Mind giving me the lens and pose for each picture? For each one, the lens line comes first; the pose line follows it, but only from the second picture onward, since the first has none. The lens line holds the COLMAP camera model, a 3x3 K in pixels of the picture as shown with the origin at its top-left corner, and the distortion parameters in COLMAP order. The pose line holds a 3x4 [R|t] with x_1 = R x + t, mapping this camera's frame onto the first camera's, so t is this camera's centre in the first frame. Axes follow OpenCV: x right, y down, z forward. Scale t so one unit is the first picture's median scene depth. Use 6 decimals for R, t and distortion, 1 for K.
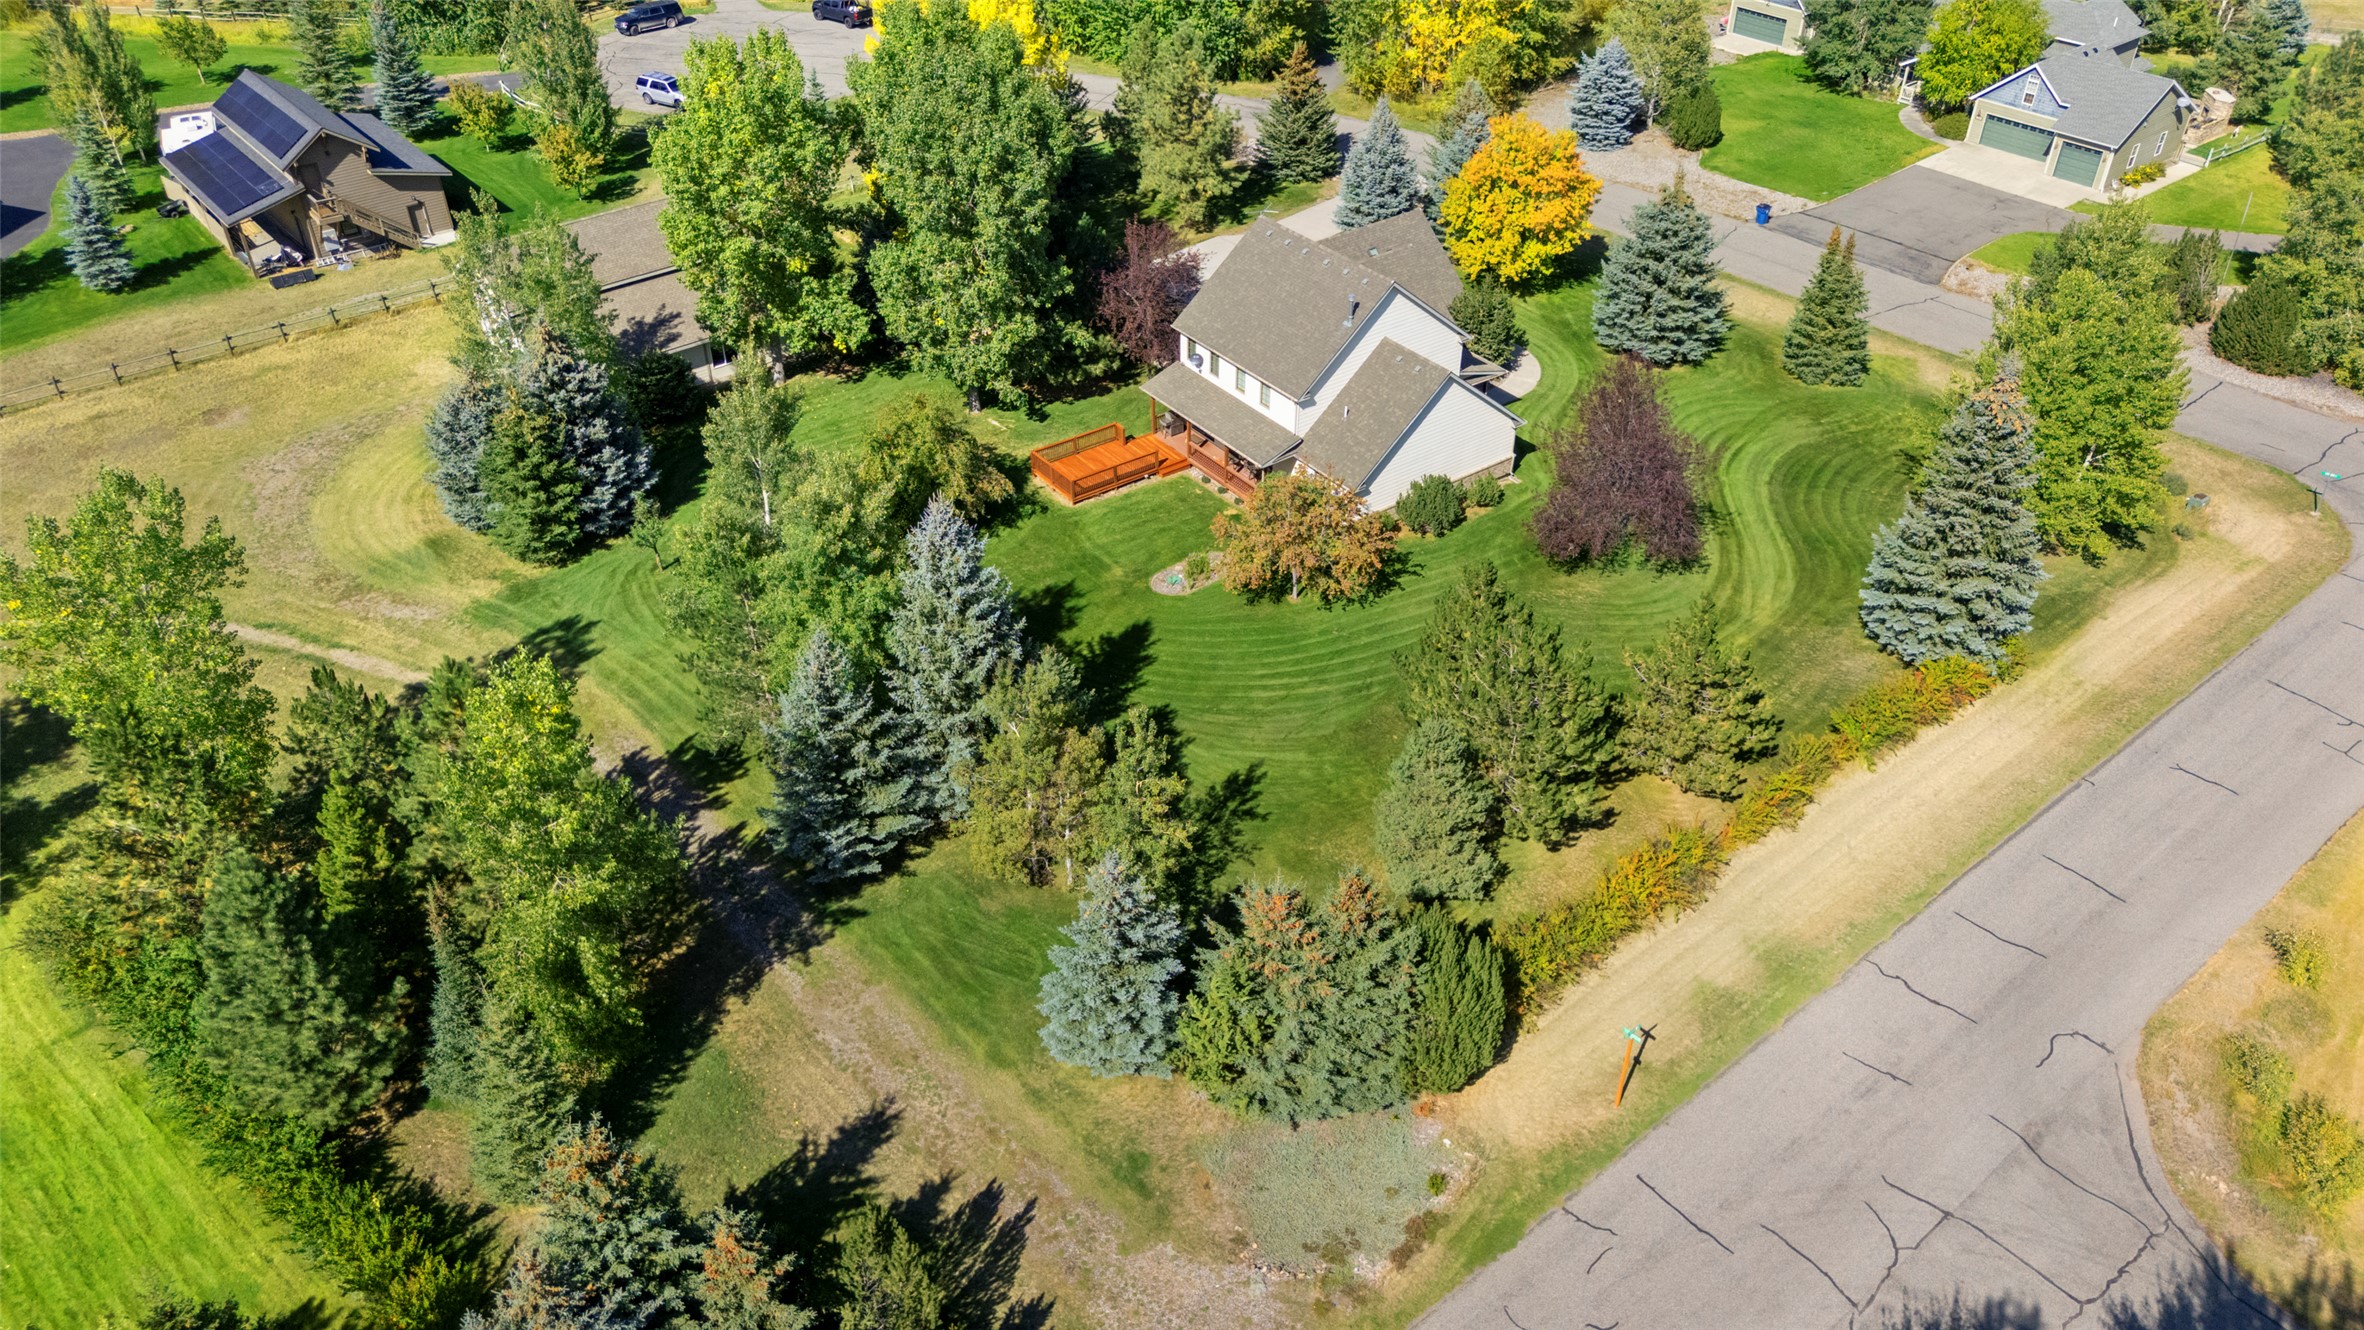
lens RADIAL K [[1732.4, 0, 1156.9], [0, 1732.4, 670.8], [0, 0, 1]] dist [0.058349, -0.069702]
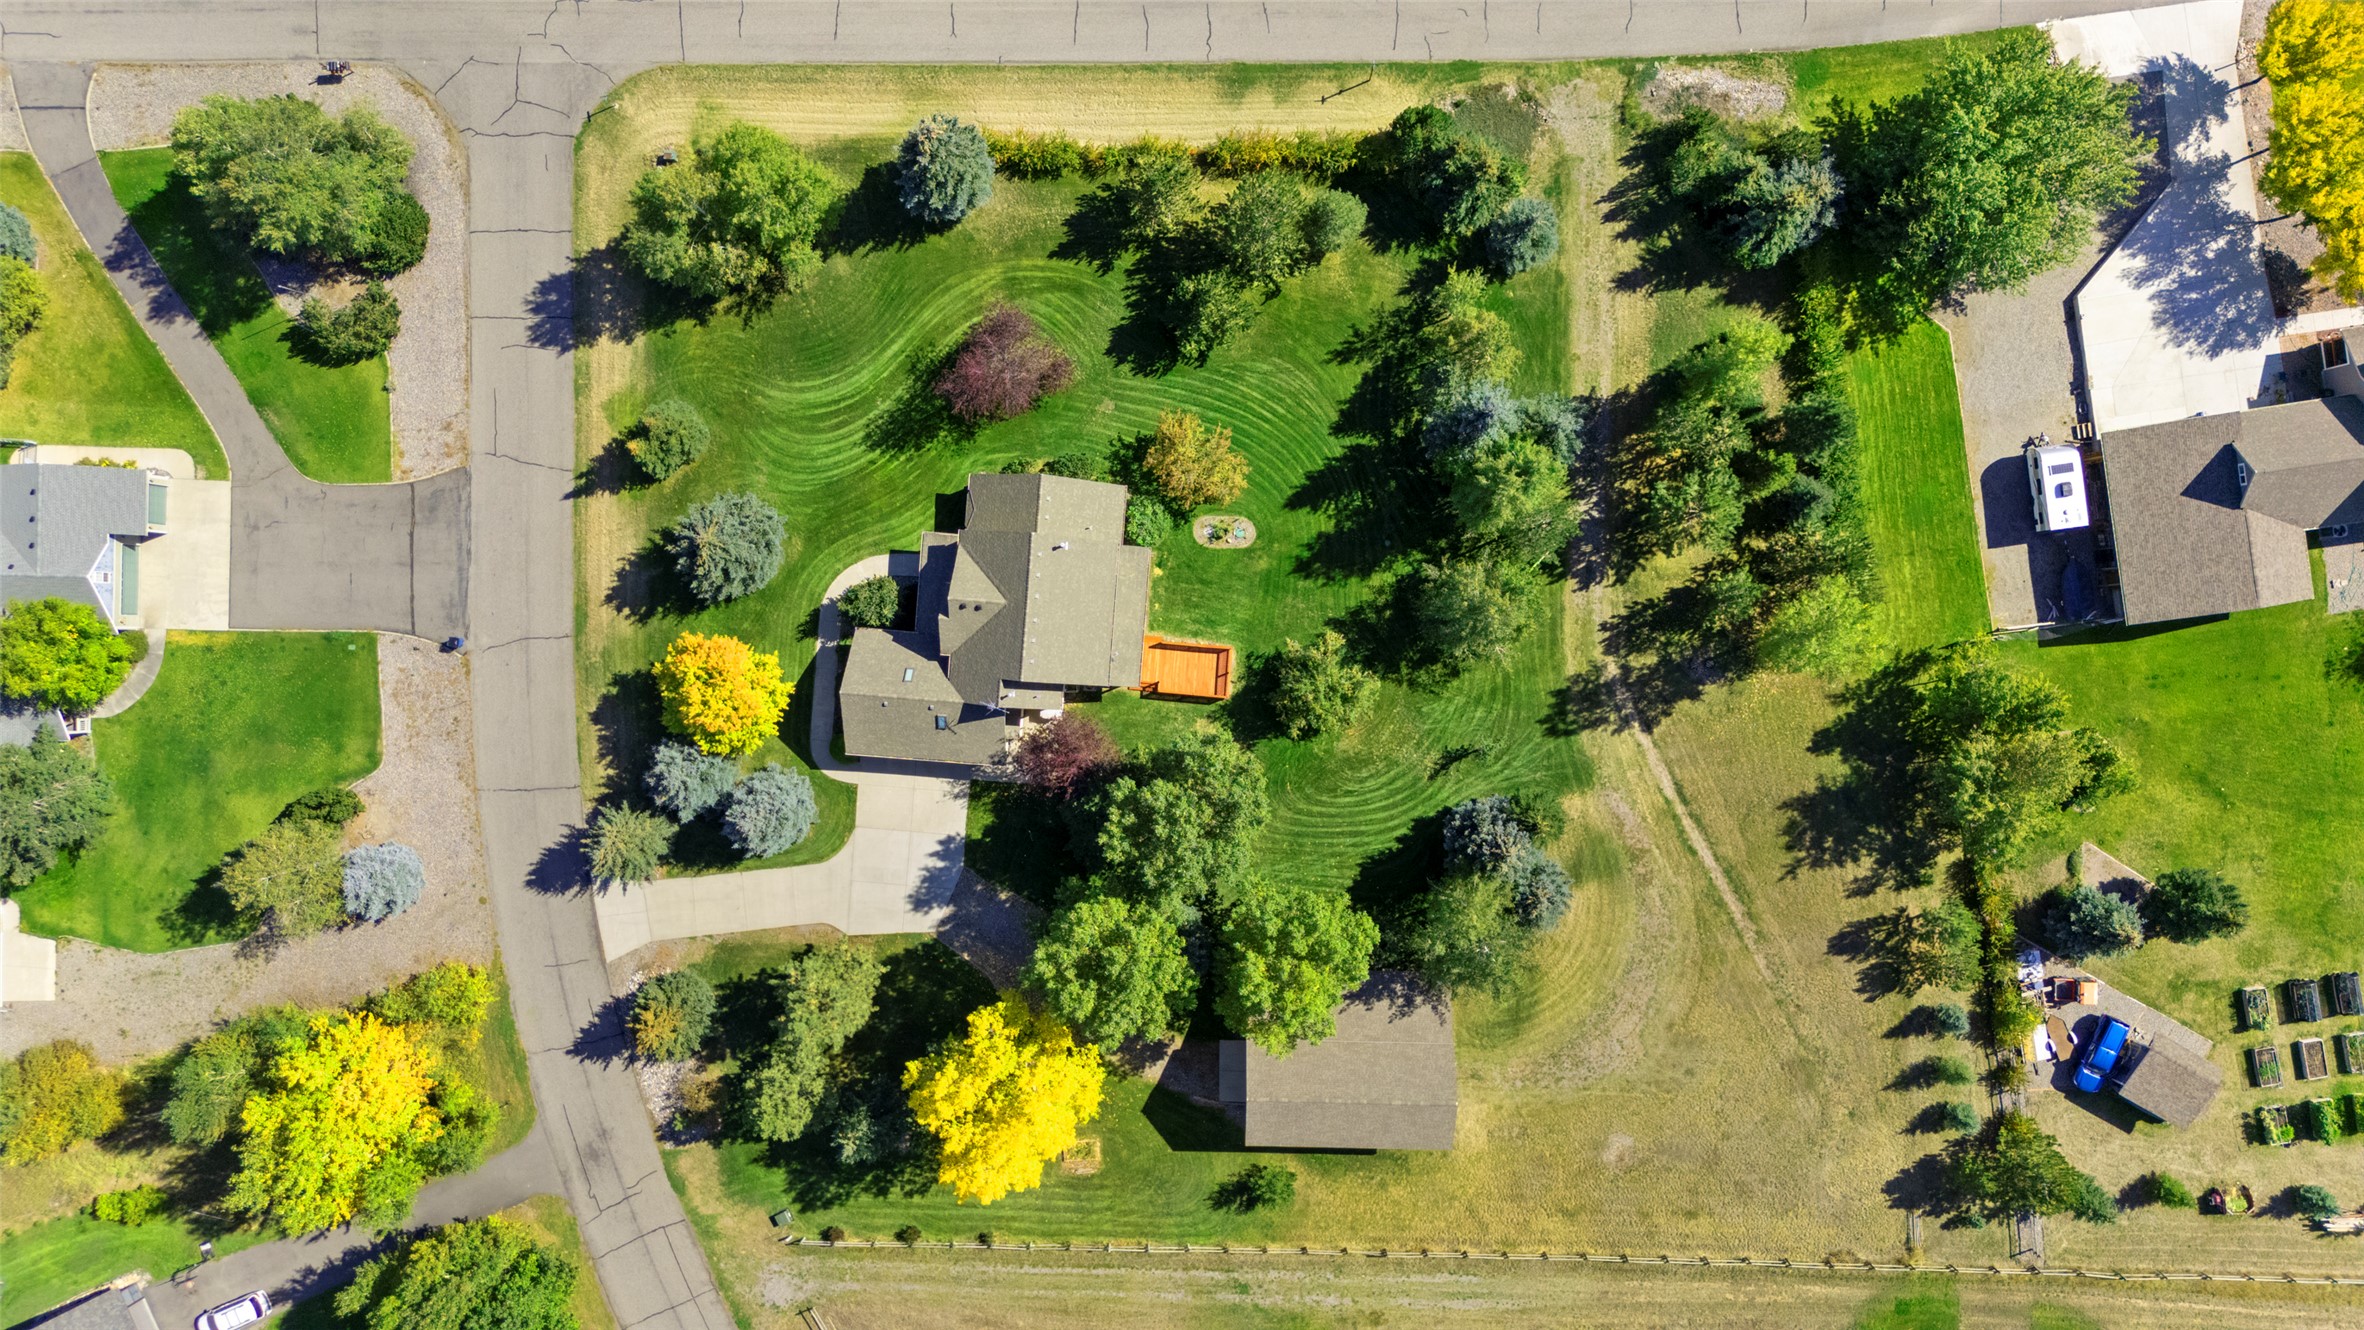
lens RADIAL K [[1740.0, 0, 1182.0], [0, 1740.0, 665.0], [0, 0, 1]] dist [0.066525, -0.079192]
pose [[-0.768875, -0.639038, -0.021510, 0.007981], [0.387616, -0.492597, 0.779168, -1.318401], [-0.508513, 0.590745, 0.626446, 0.096525]]
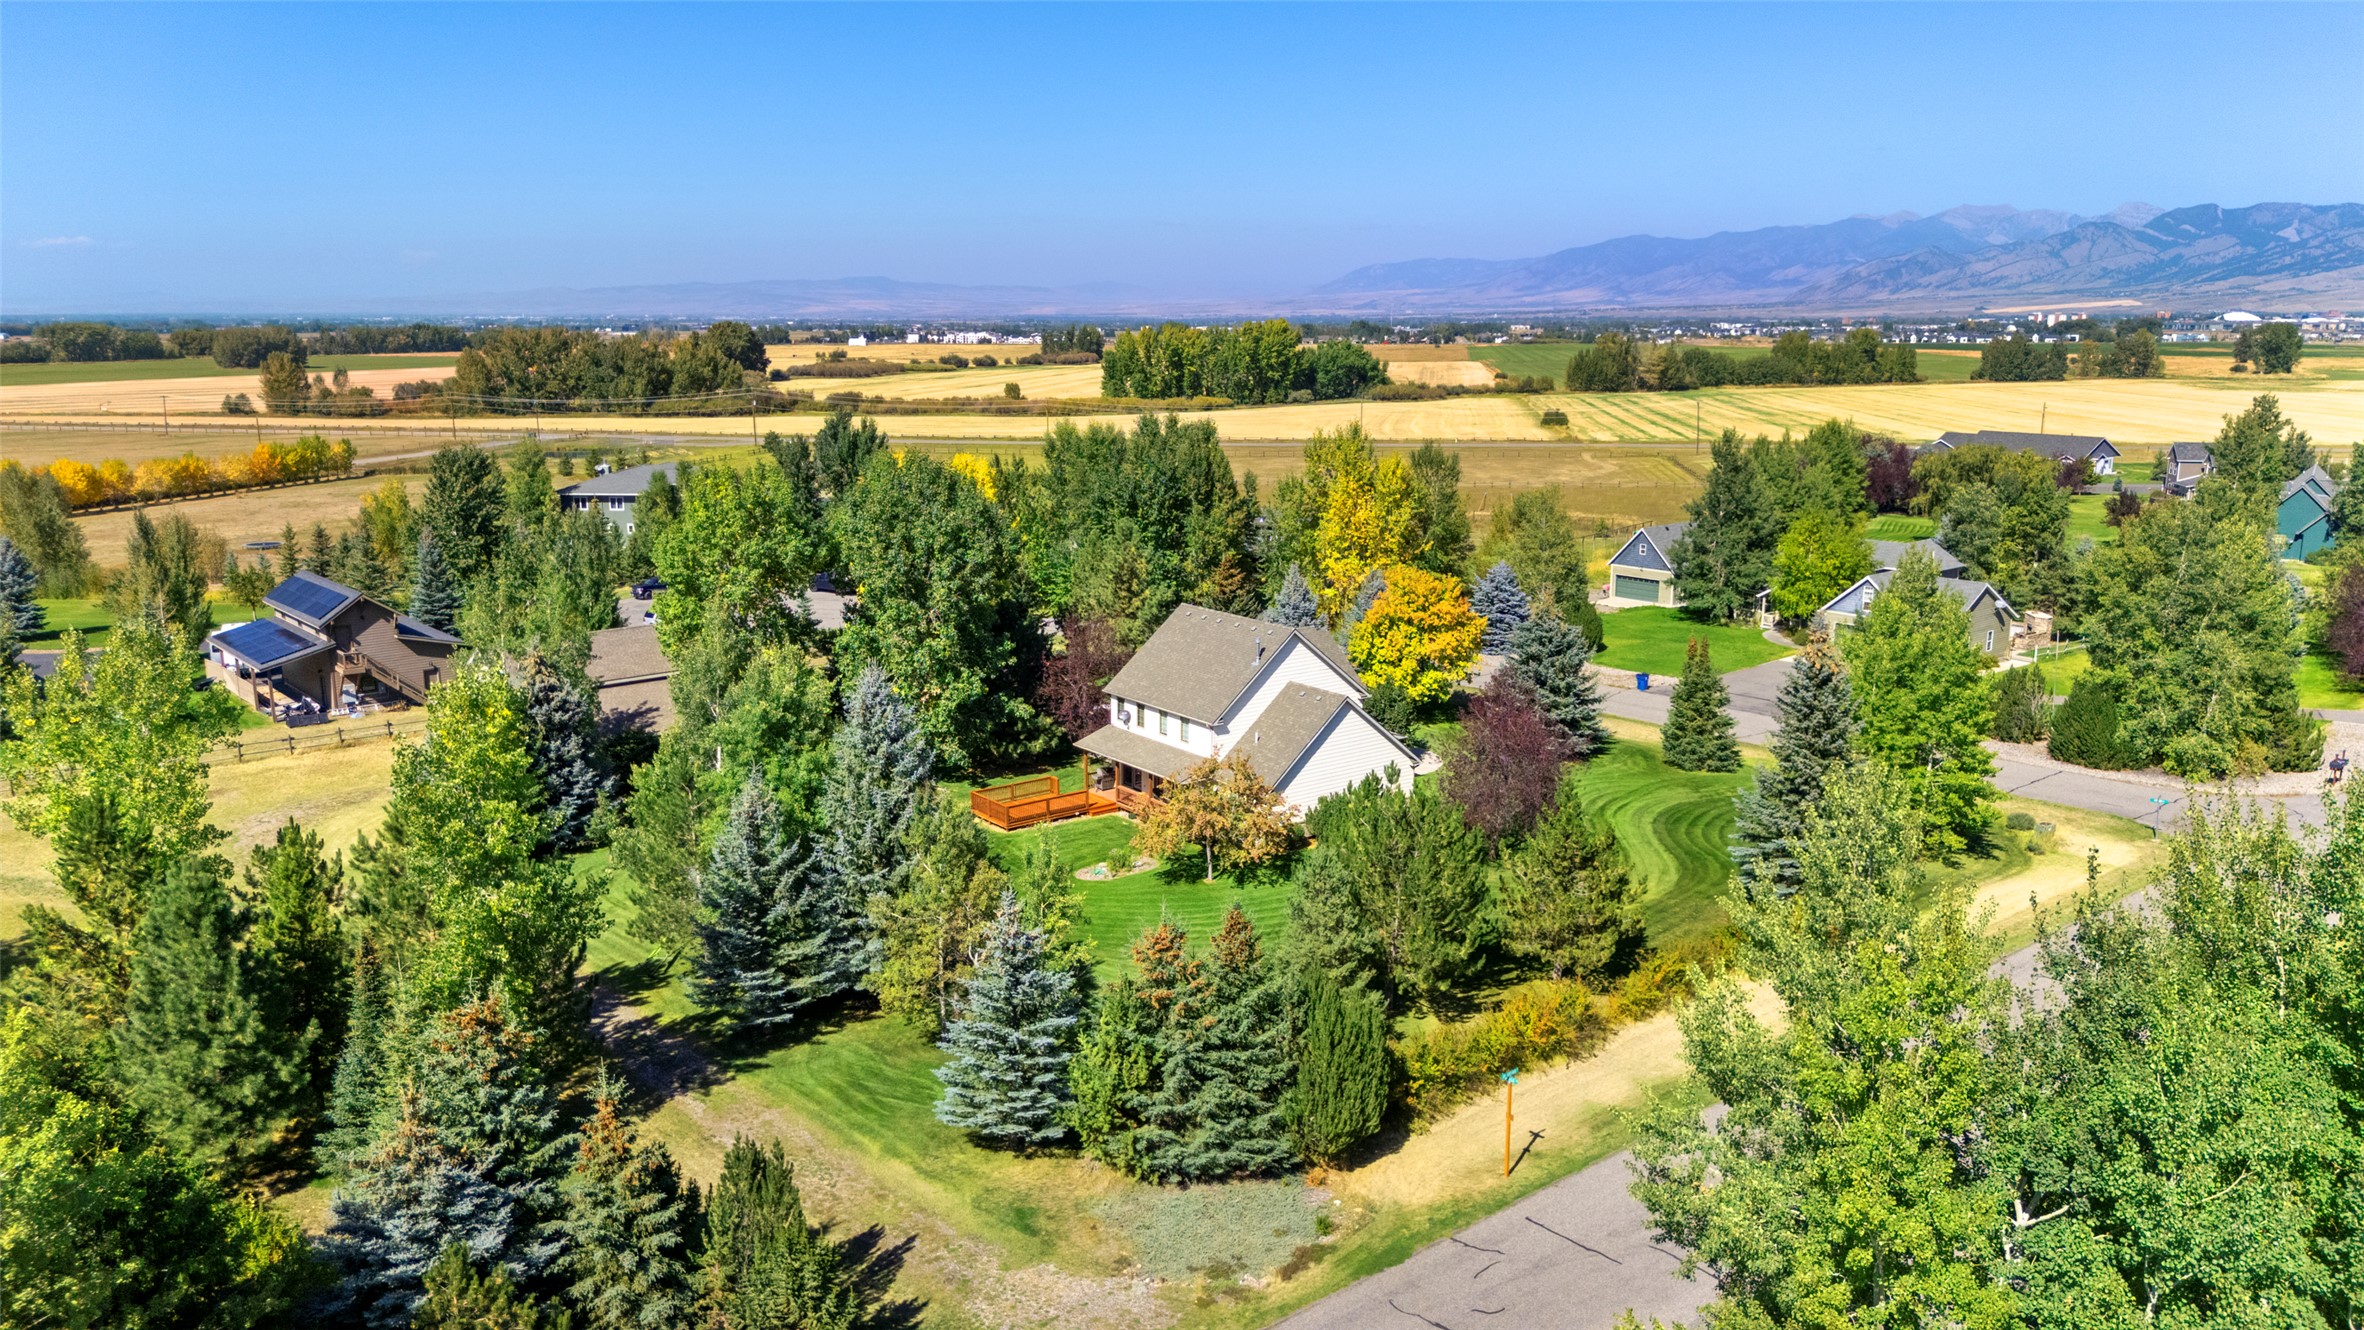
lens RADIAL K [[1729.9, 0, 1163.9], [0, 1729.9, 661.1], [0, 0, 1]] dist [0.102357, -0.182360]
pose [[0.999910, 0.002128, 0.013258, 0.034877], [0.003620, 0.908102, -0.418734, 0.264771], [-0.012931, 0.418744, 0.908012, -0.021222]]
